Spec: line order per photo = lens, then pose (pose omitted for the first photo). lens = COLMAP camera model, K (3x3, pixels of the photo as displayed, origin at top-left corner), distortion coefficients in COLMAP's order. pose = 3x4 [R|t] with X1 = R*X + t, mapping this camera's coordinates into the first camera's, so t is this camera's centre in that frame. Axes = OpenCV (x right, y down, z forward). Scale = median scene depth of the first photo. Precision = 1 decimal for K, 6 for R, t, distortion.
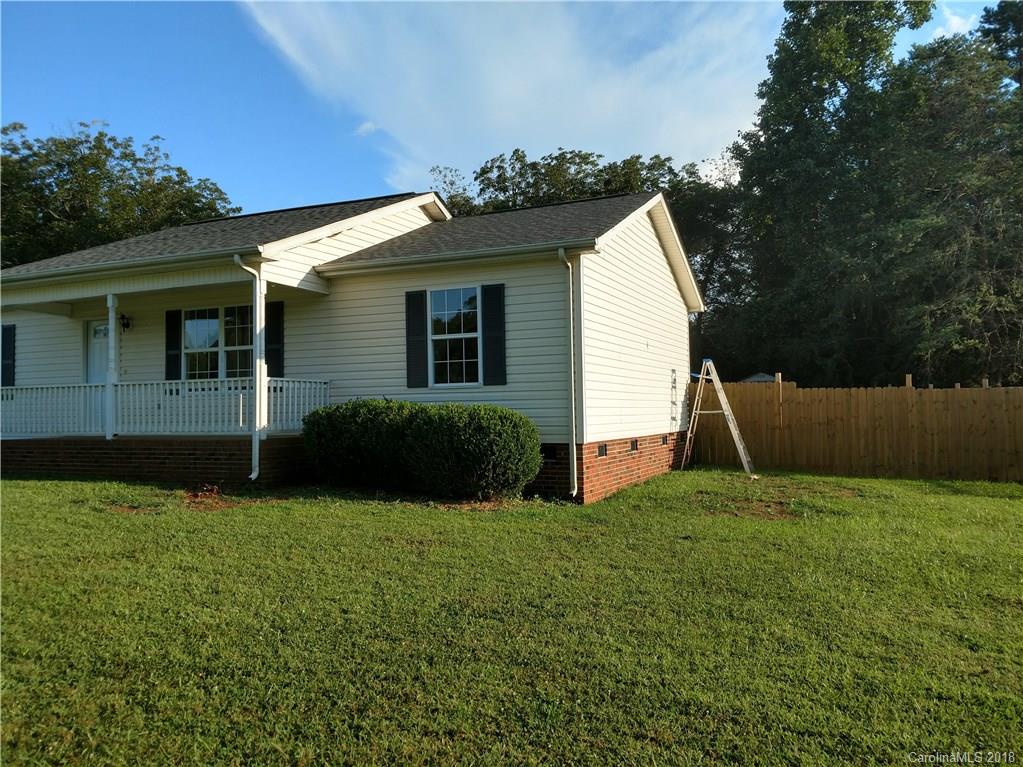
lens RADIAL K [[784.9, 0, 511.5], [0, 784.9, 383.5], [0, 0, 1]] dist [0.028610, -0.013022]
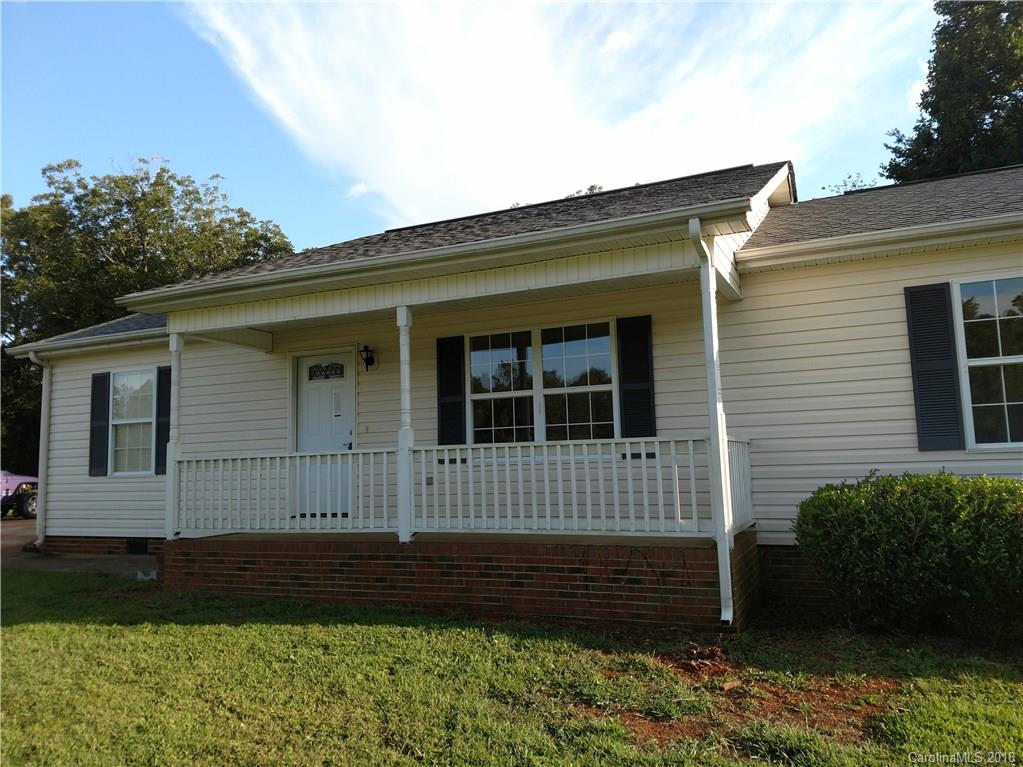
lens RADIAL K [[801.7, 0, 515.4], [0, 801.7, 373.1], [0, 0, 1]] dist [0.197798, -0.311042]
pose [[0.999613, -0.016800, -0.022167, -0.378771], [0.014944, 0.996568, -0.081424, -0.005716], [0.023459, 0.081061, 0.996433, 0.343879]]
